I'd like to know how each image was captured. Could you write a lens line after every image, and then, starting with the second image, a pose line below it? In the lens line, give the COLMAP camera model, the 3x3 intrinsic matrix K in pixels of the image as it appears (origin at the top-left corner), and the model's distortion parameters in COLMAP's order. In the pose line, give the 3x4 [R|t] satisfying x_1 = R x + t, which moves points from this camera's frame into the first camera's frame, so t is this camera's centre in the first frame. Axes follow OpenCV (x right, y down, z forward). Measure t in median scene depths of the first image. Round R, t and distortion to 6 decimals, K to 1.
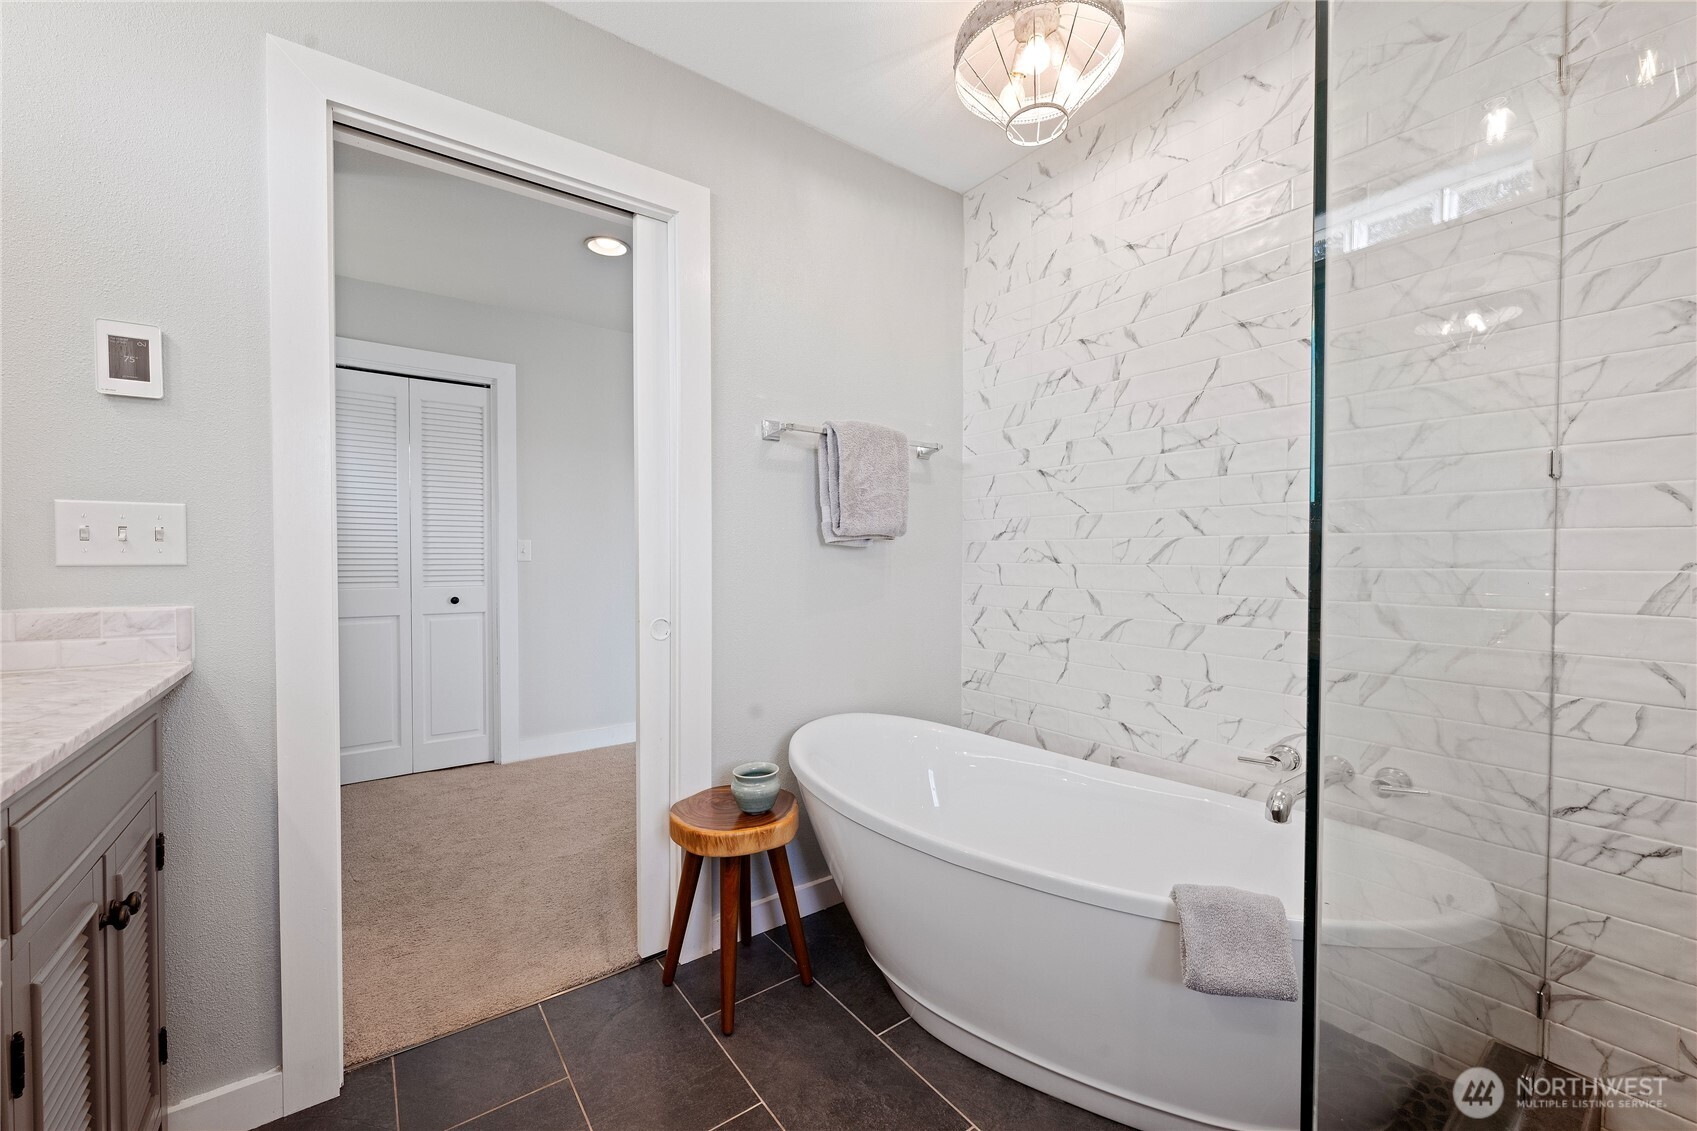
lens RADIAL K [[673.8, 0, 844.7], [0, 673.8, 568.1], [0, 0, 1]] dist [-0.001058, -0.000151]
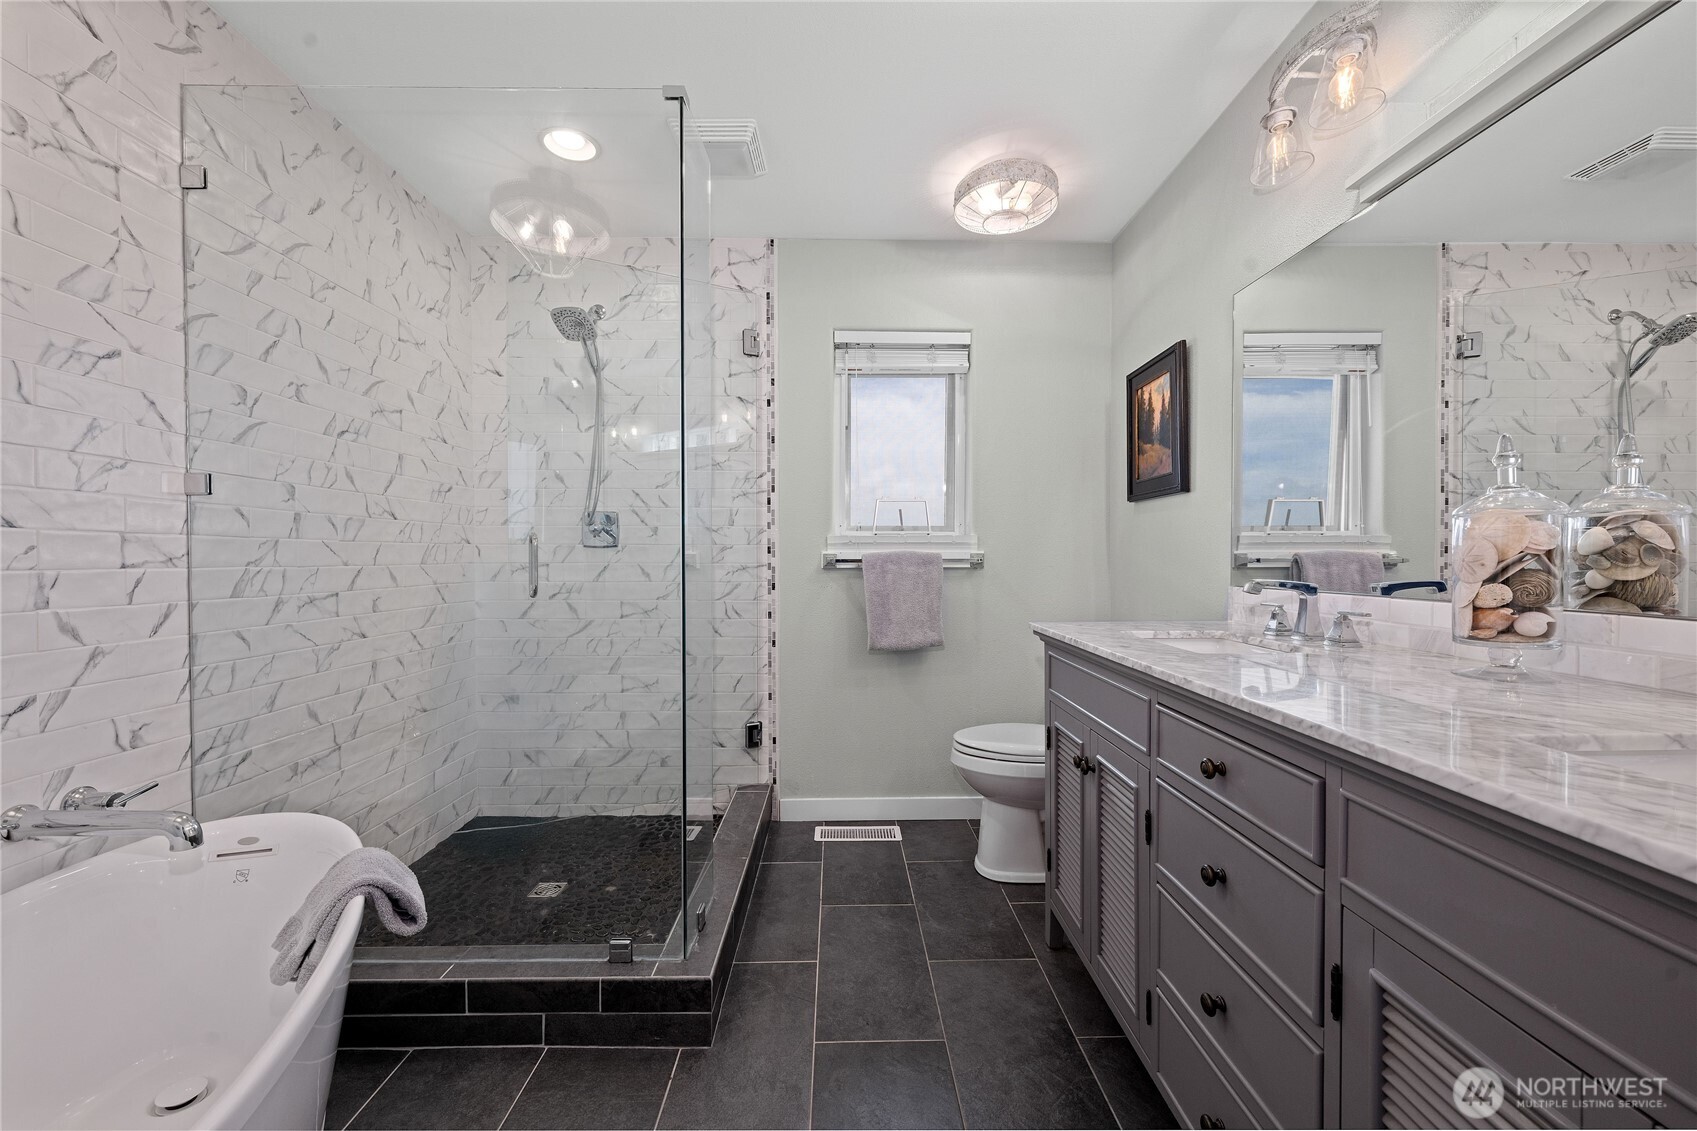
lens RADIAL K [[673.8, 0, 844.7], [0, 673.8, 568.1], [0, 0, 1]] dist [-0.001058, -0.000151]
pose [[-0.814699, -0.007945, 0.579829, -0.656421], [0.011413, 0.999493, 0.029732, -0.020735], [-0.579771, 0.030841, -0.814195, 1.313922]]
